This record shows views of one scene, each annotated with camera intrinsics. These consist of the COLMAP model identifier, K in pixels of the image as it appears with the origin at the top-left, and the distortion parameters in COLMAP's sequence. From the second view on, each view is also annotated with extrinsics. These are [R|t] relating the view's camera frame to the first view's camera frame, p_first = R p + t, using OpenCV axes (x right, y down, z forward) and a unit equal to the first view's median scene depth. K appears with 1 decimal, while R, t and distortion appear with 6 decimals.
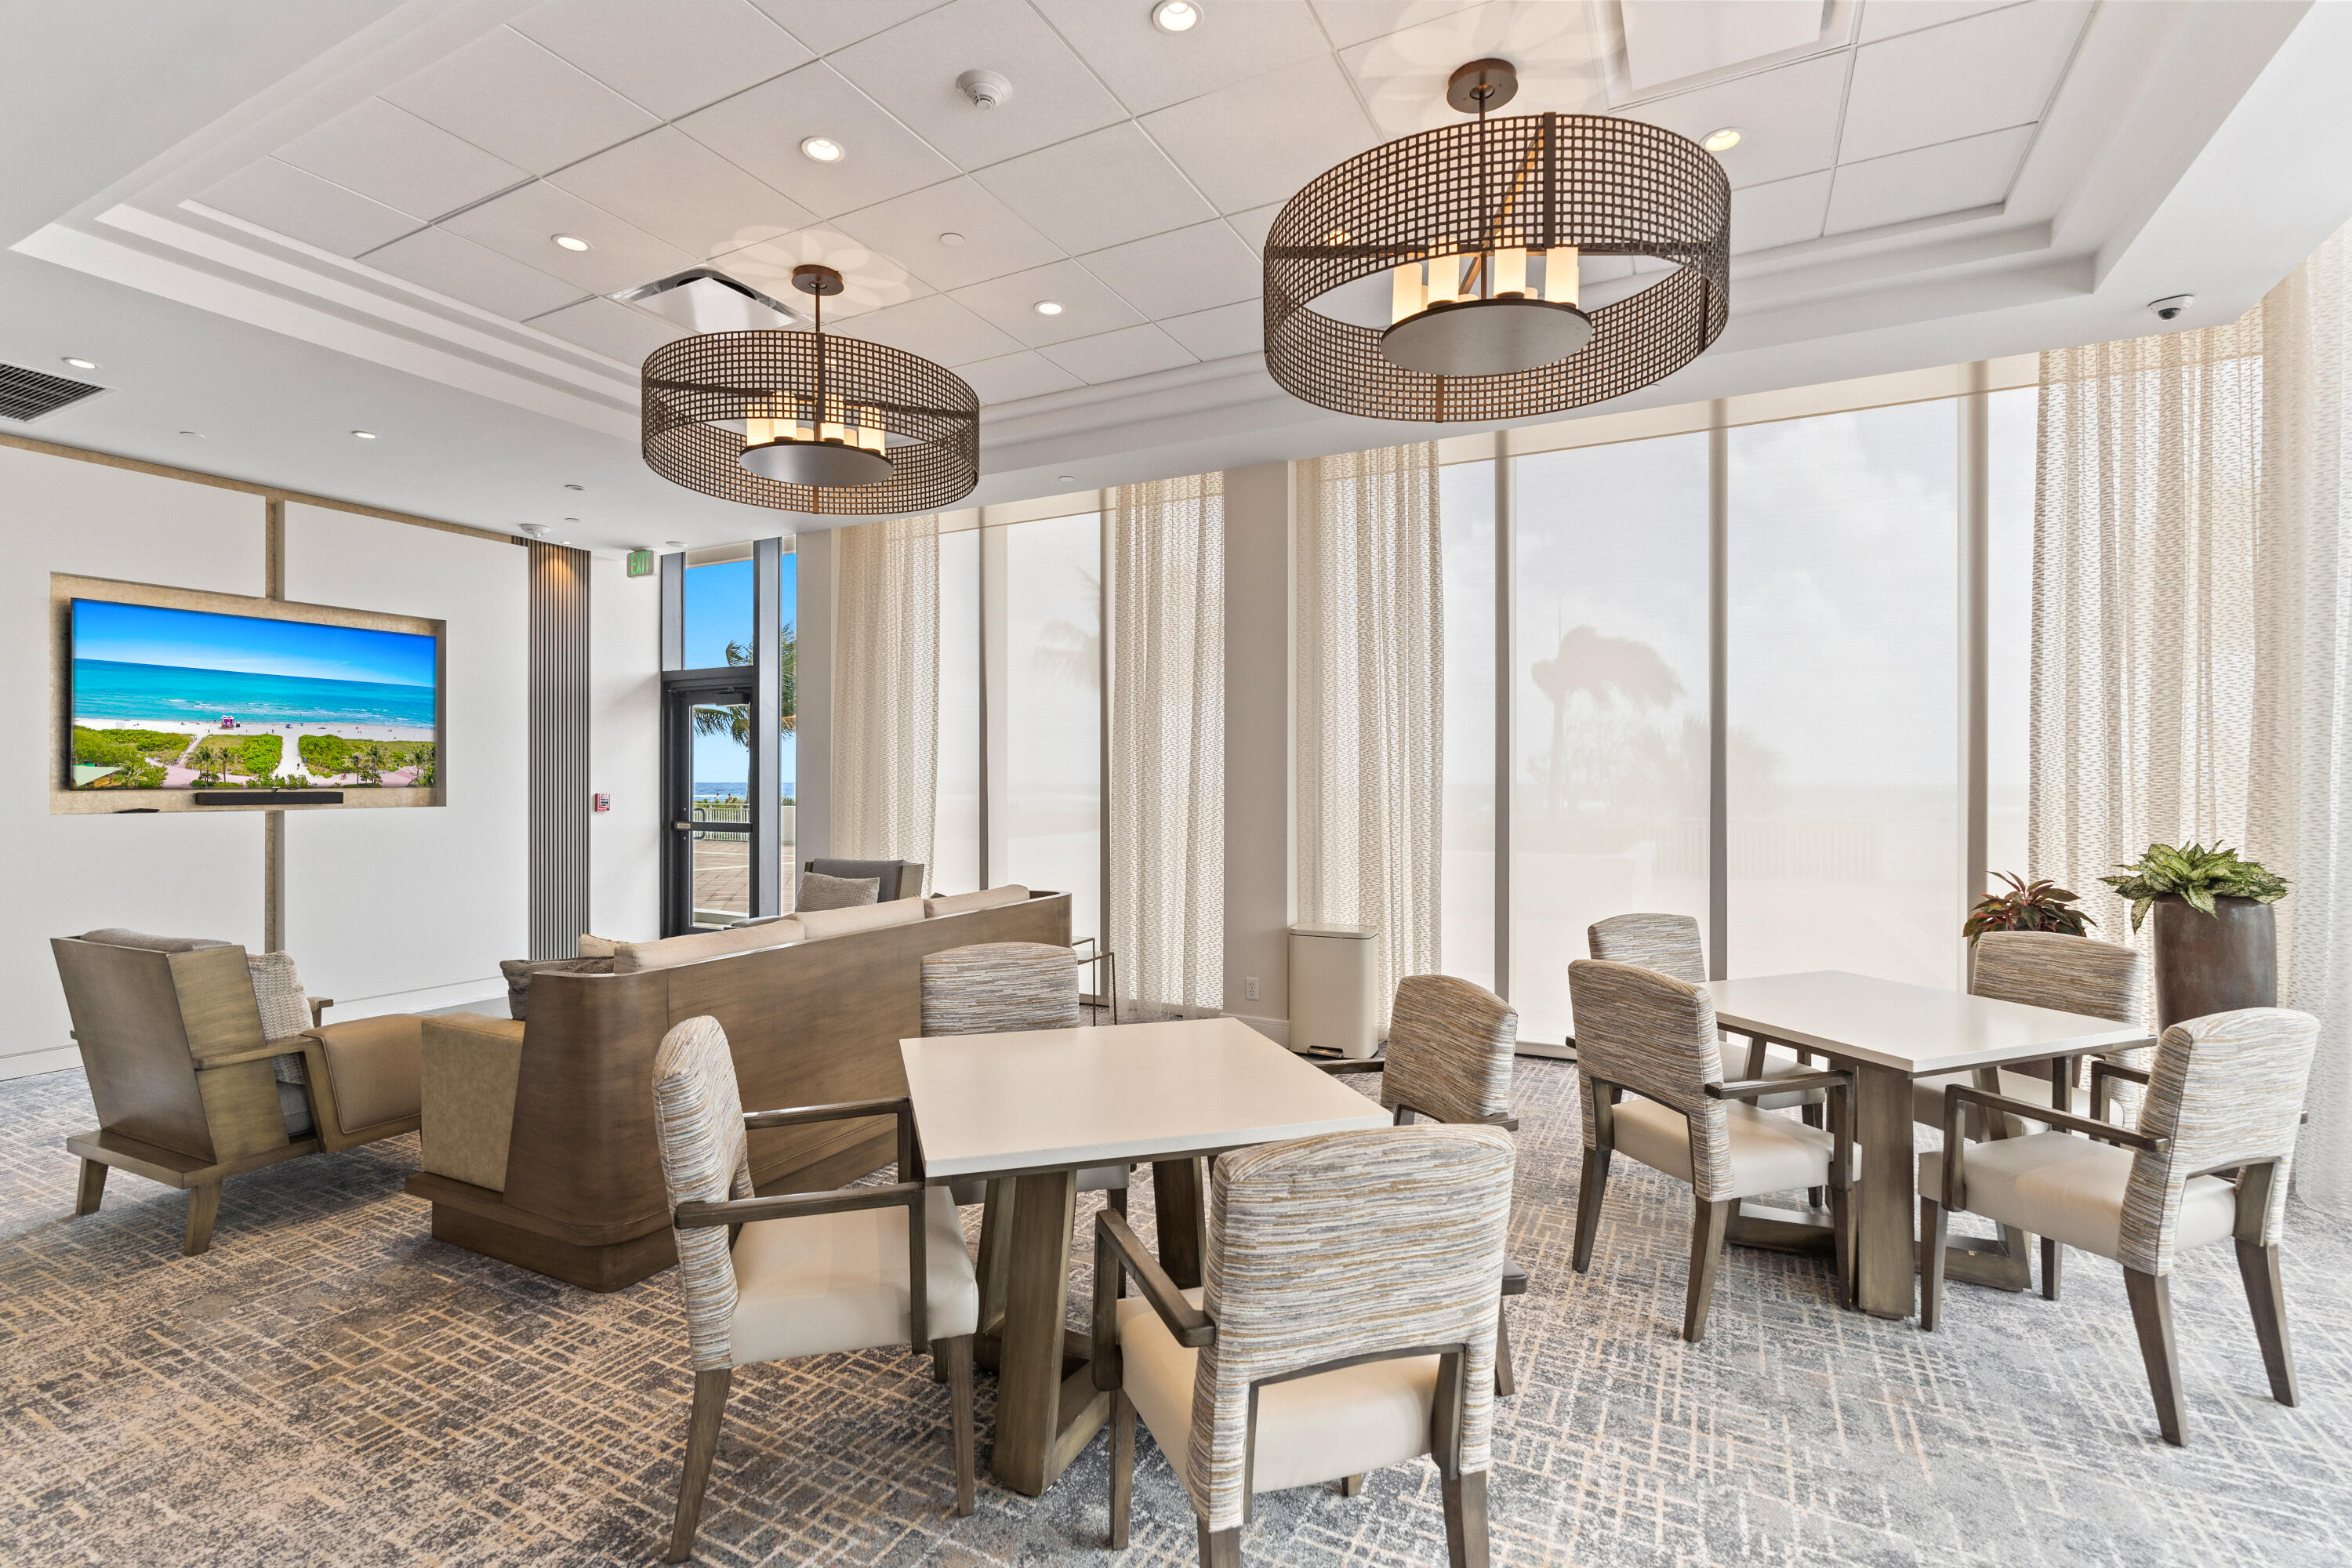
lens RADIAL K [[1064.9, 0, 1179.9], [0, 1064.9, 777.0], [0, 0, 1]] dist [-0.003326, -0.000568]
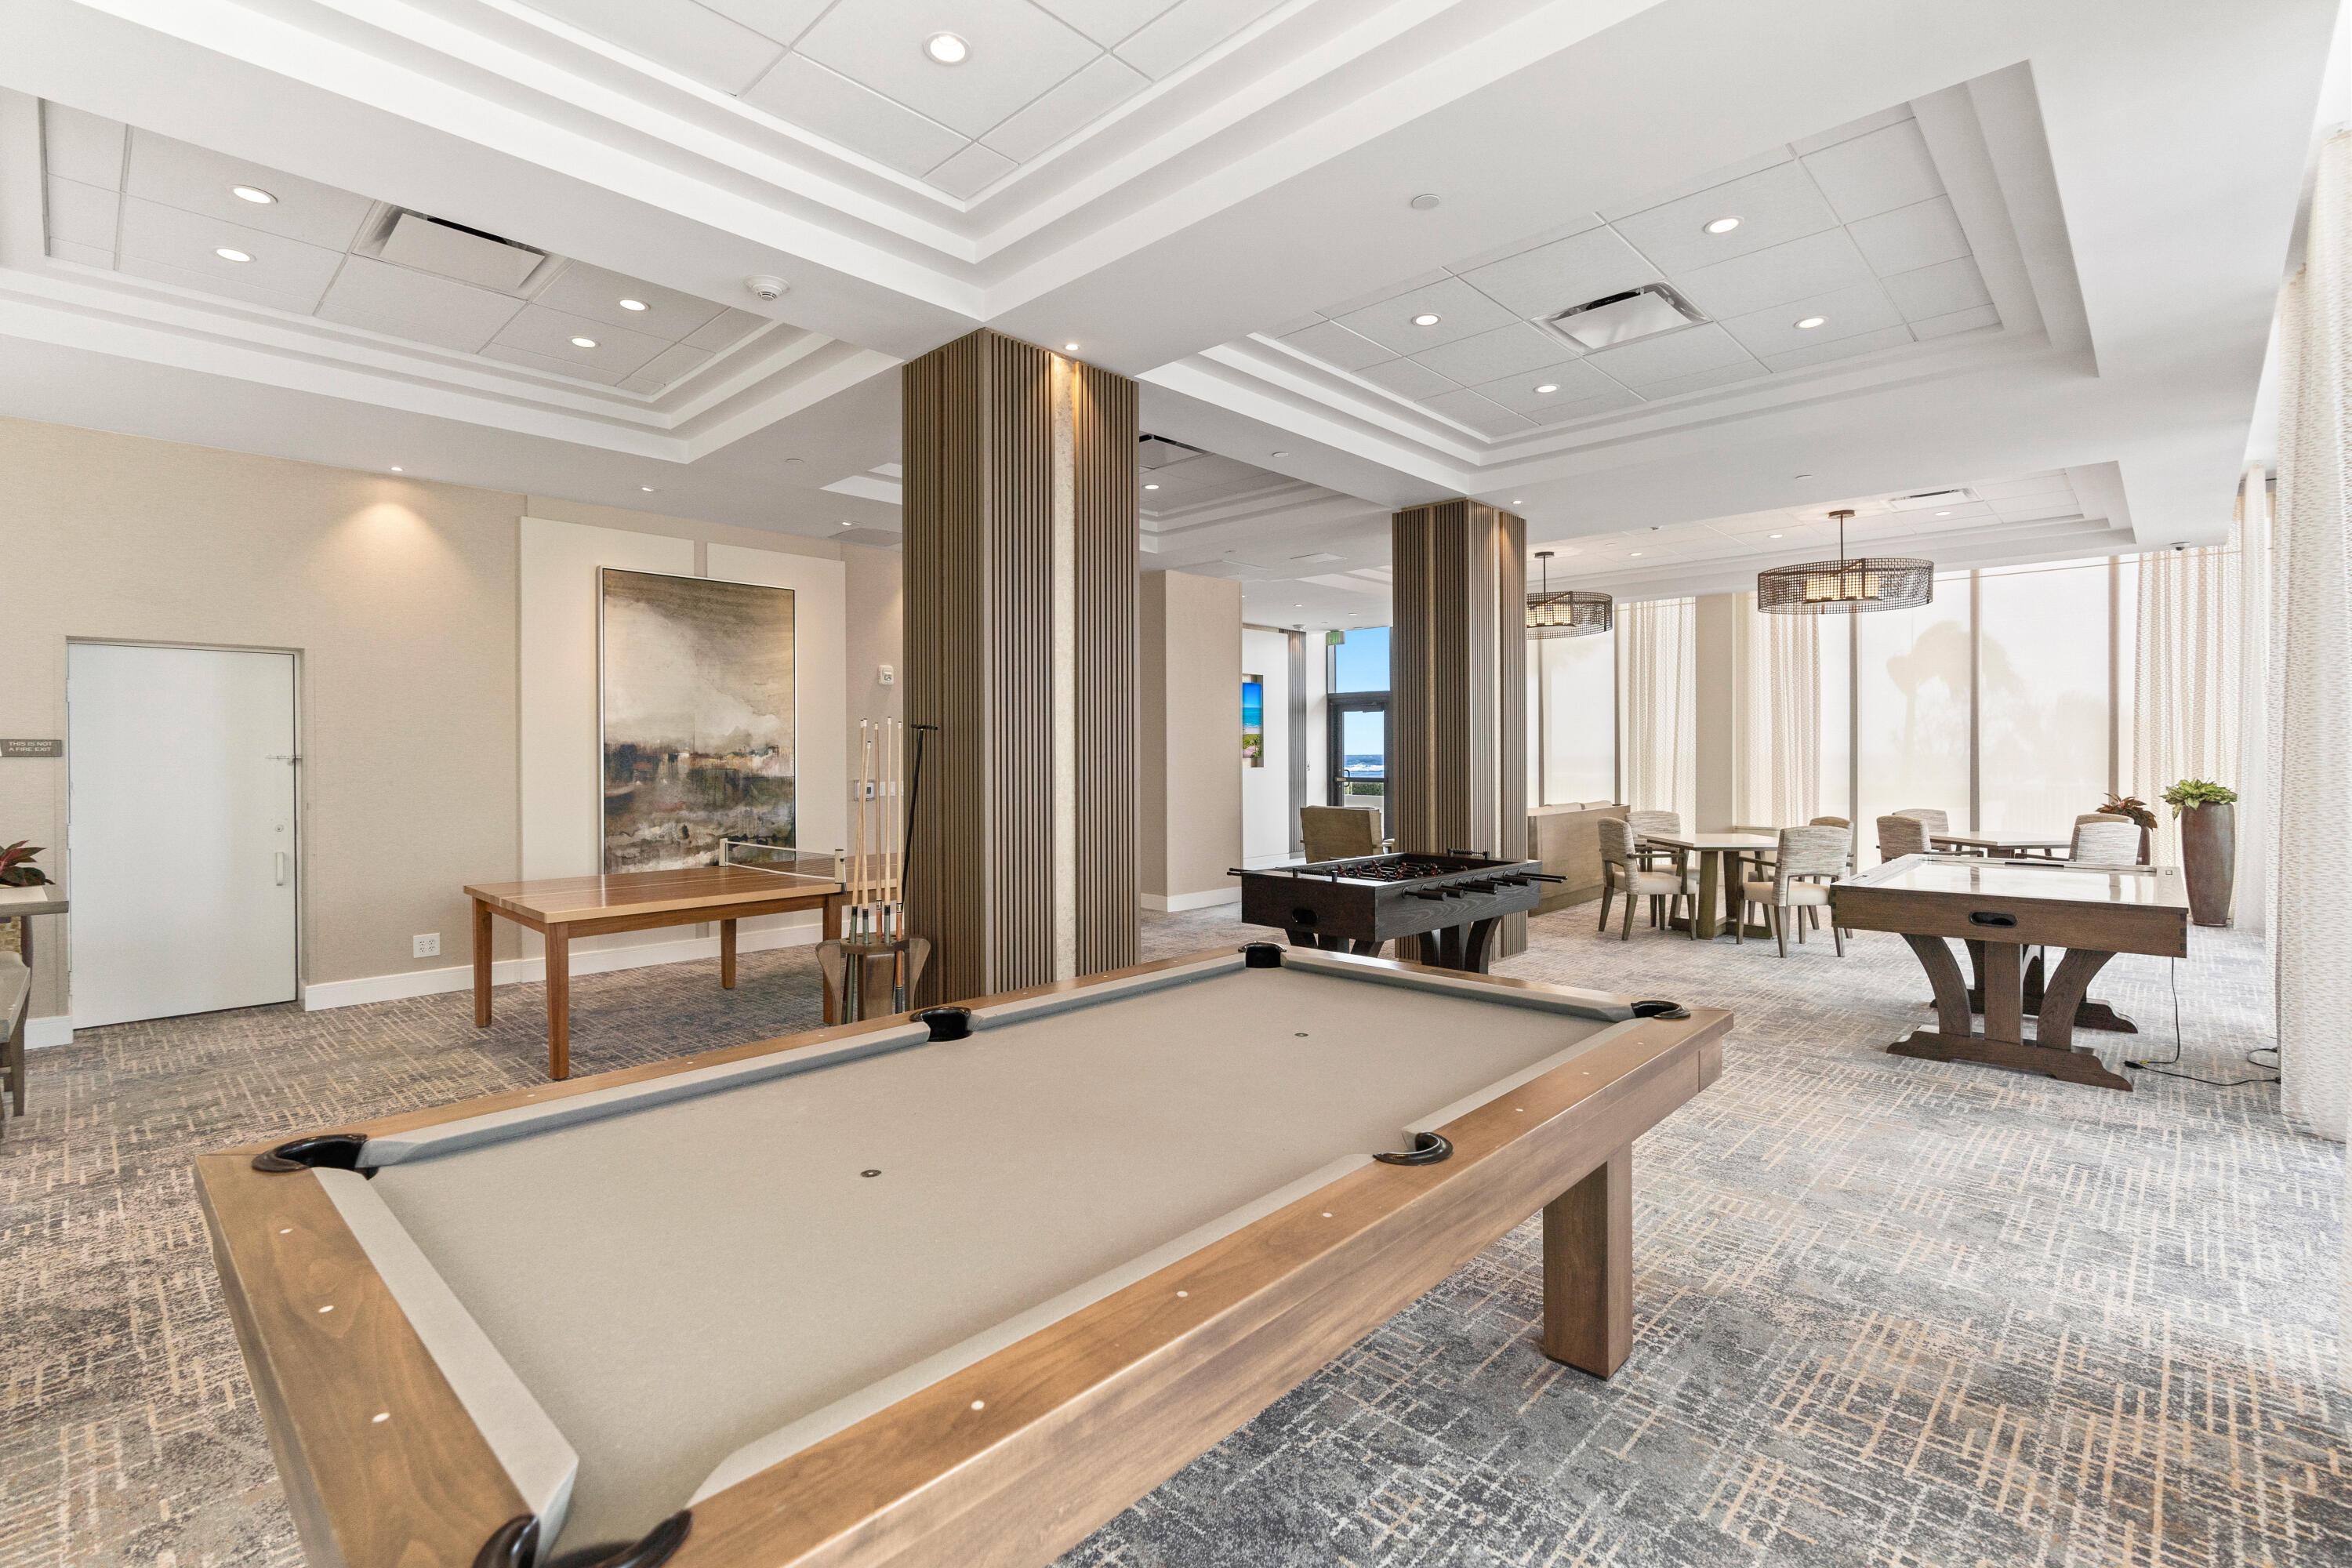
lens RADIAL K [[1064.9, 0, 1174.0], [0, 1064.9, 763.5], [0, 0, 1]] dist [-0.003326, -0.000568]
pose [[0.957435, 0.005290, -0.288600, -0.271794], [-0.004670, 0.999985, 0.002836, 0.016653], [0.288610, -0.001367, 0.957446, -0.979033]]
